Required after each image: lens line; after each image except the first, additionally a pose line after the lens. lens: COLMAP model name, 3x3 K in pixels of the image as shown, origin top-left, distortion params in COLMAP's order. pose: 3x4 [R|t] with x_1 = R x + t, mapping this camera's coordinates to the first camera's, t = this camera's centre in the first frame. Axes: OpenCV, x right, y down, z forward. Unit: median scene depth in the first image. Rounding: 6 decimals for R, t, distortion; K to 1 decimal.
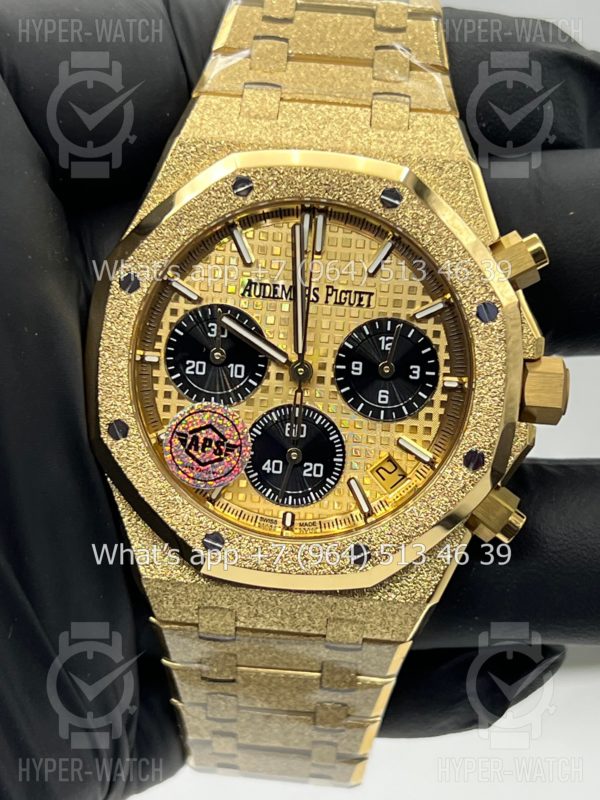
lens RADIAL K [[1858.9, 0, 293.7], [0, 1858.9, 404.8], [0, 0, 1]] dist [0.212454, 0.000000]
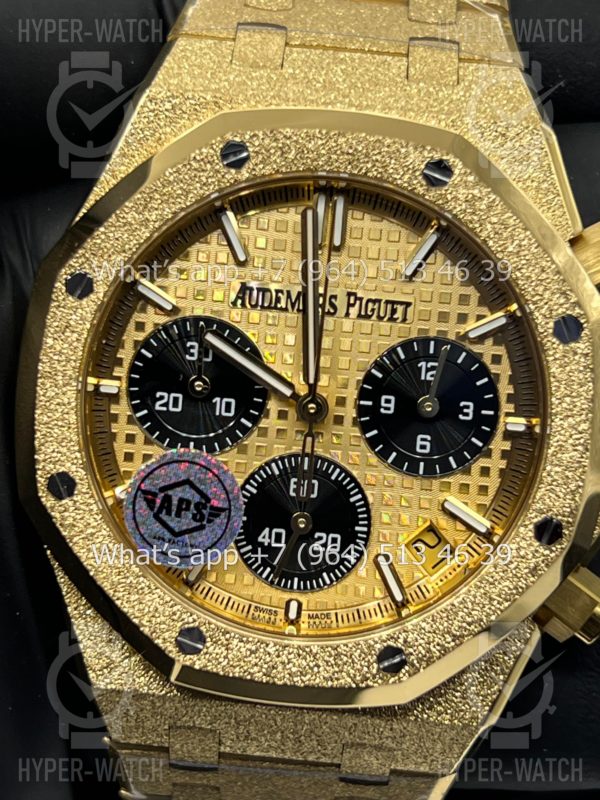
lens RADIAL K [[1858.9, 0, 289.3], [0, 1858.9, 406.3], [0, 0, 1]] dist [0.212454, 0.000000]
pose [[0.999905, 0.008428, 0.010916, -0.013081], [-0.008184, 0.999722, -0.022134, -0.002354], [-0.011099, 0.022043, 0.999695, 0.263547]]
